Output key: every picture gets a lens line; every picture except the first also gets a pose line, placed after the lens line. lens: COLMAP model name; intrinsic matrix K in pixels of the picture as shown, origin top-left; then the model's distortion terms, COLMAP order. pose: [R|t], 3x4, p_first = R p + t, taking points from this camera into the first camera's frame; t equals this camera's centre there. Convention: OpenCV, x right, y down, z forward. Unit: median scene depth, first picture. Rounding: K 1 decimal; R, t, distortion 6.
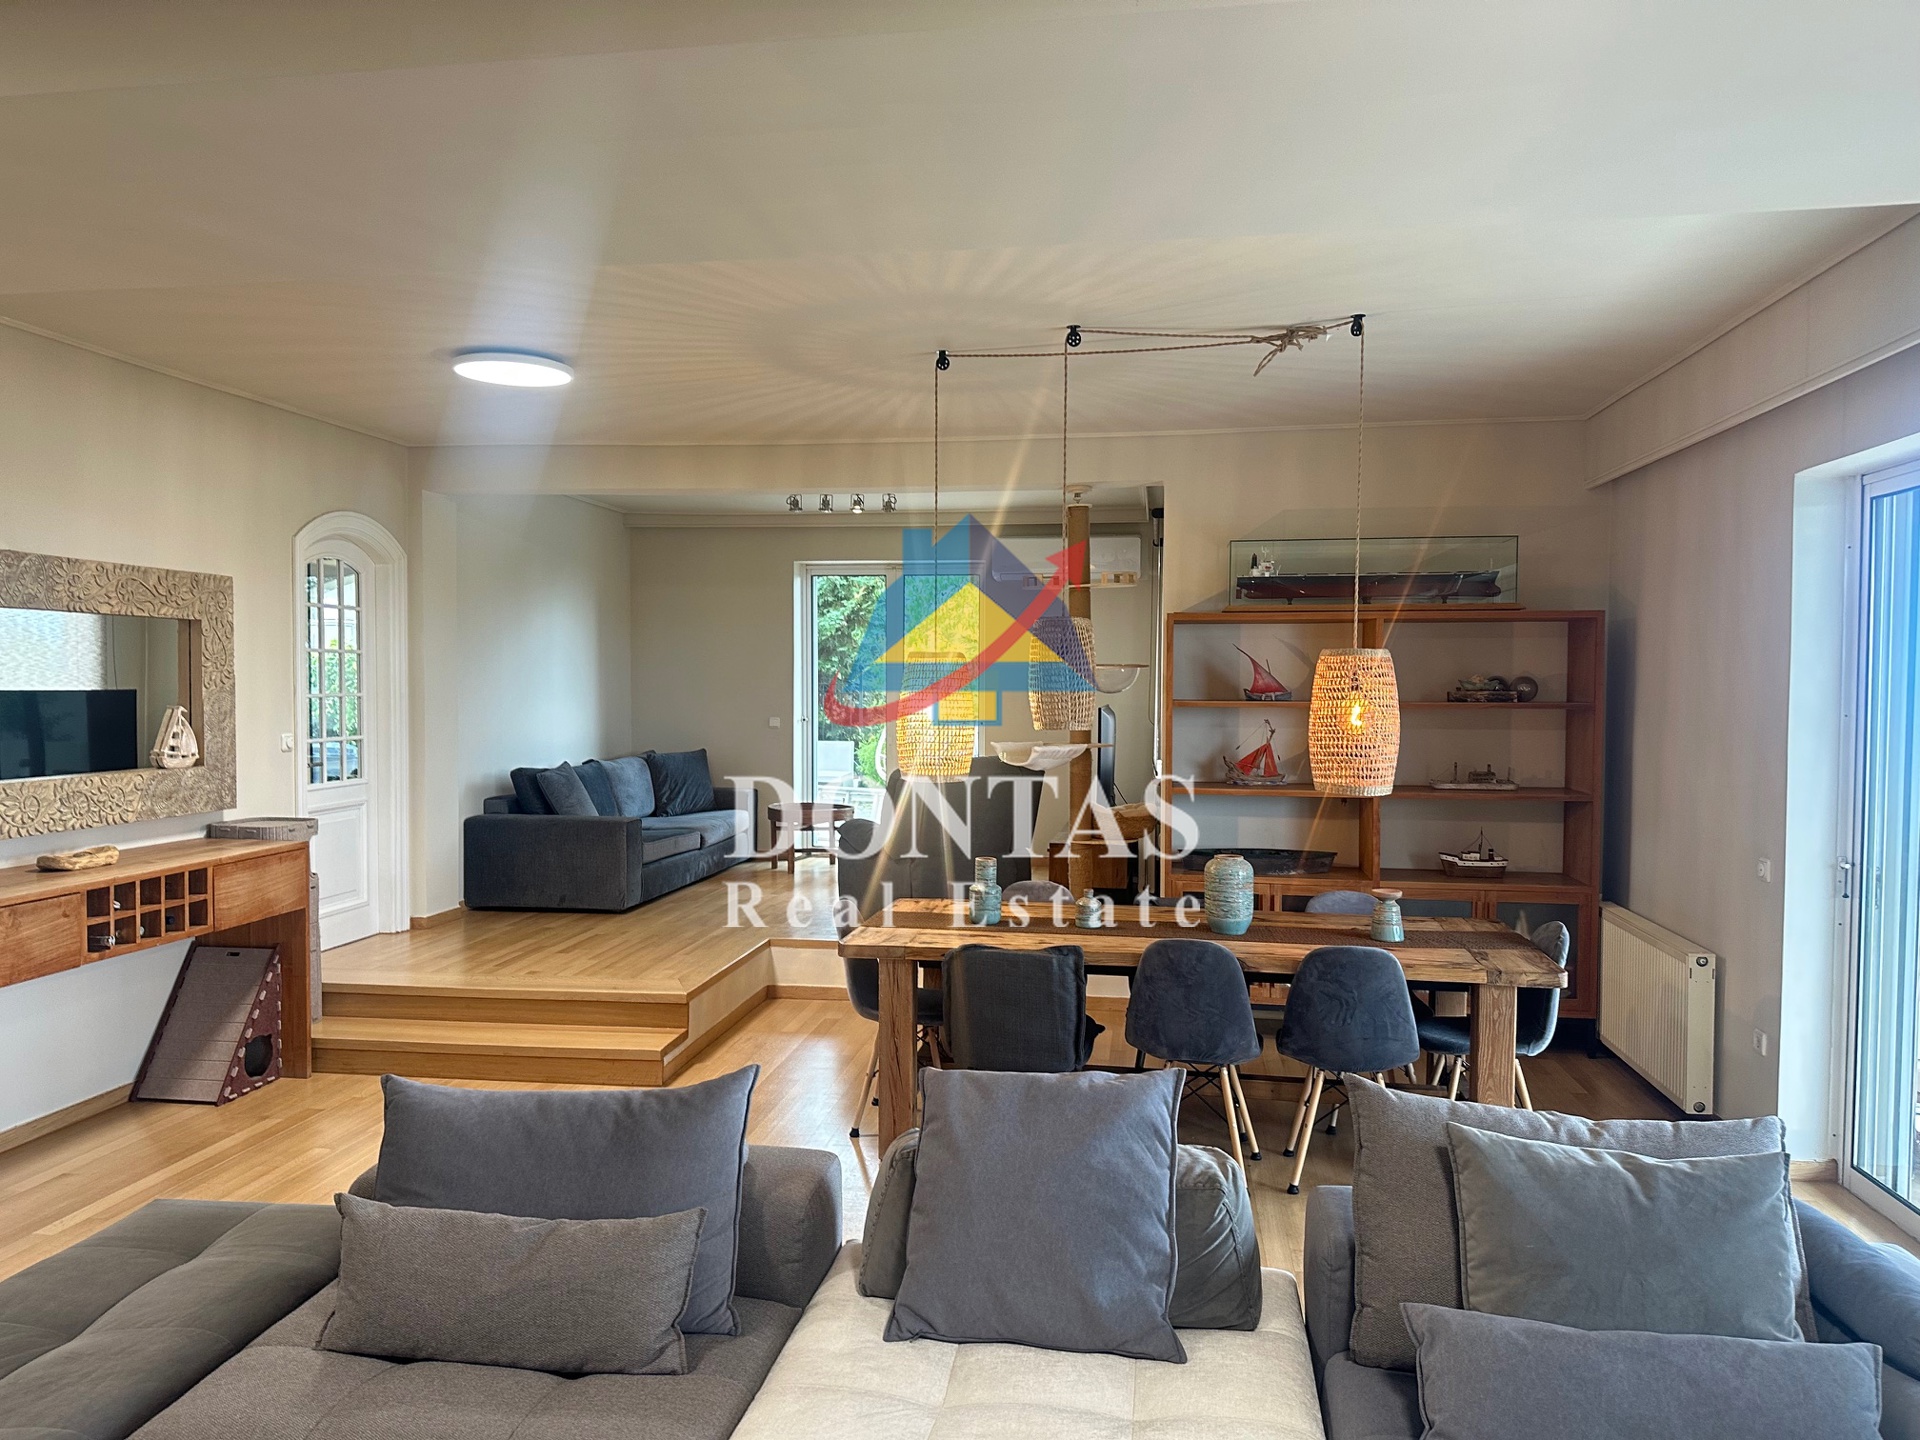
lens RADIAL K [[1339.4, 0, 967.6], [0, 1339.4, 716.6], [0, 0, 1]] dist [0.098827, -0.138969]
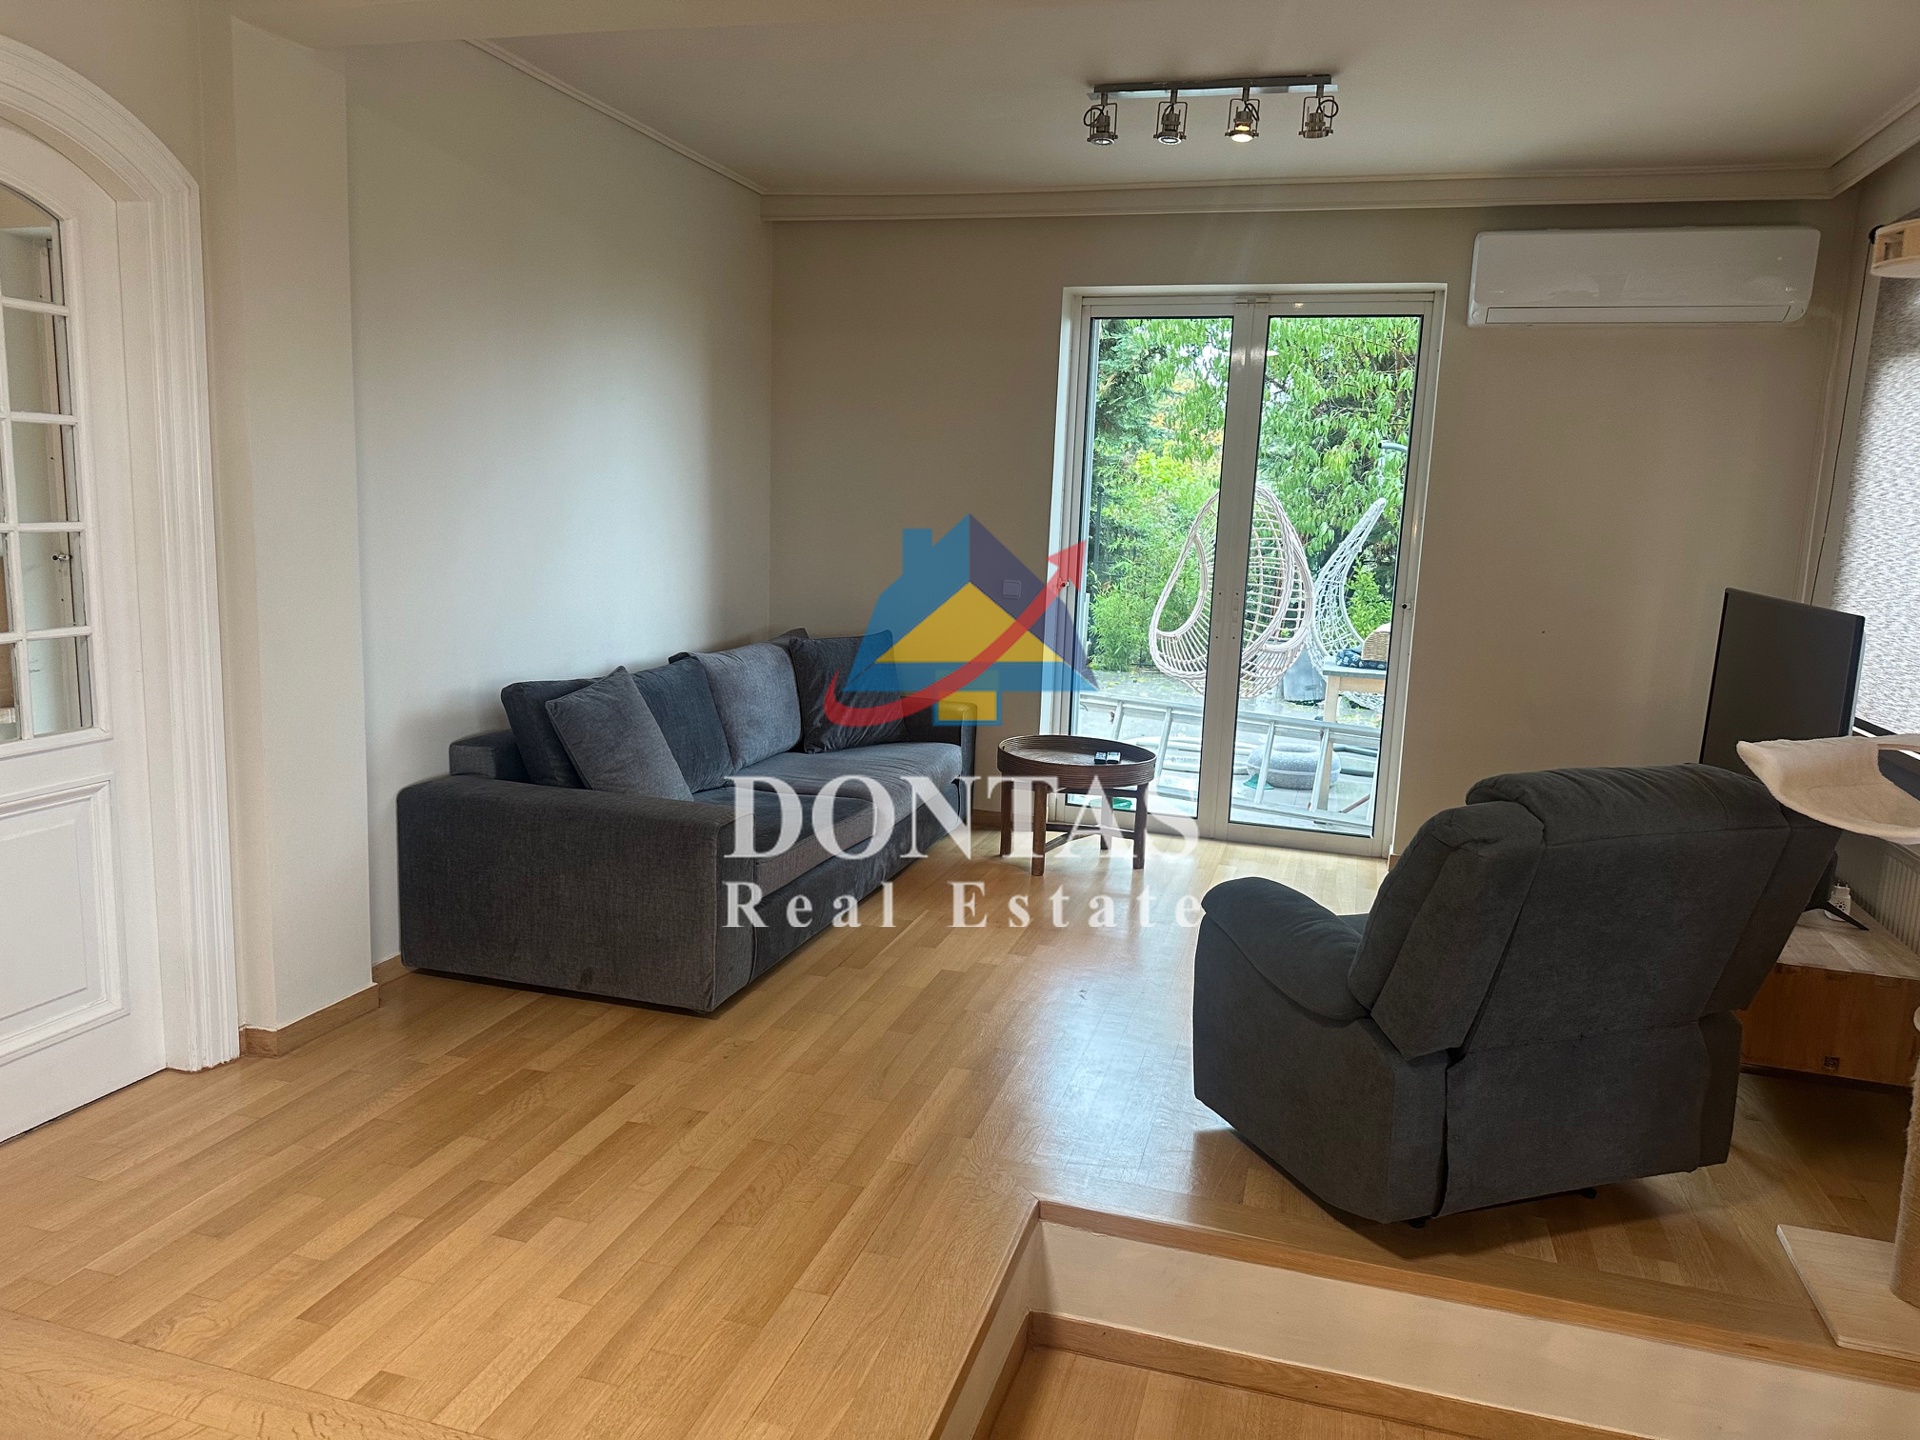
lens RADIAL K [[1339.4, 0, 967.6], [0, 1339.4, 716.6], [0, 0, 1]] dist [0.098827, -0.138969]
pose [[0.989987, 0.055374, -0.129846, -0.156418], [-0.037503, 0.989965, 0.136248, -0.032705], [0.136087, -0.130014, 0.982129, 0.789715]]
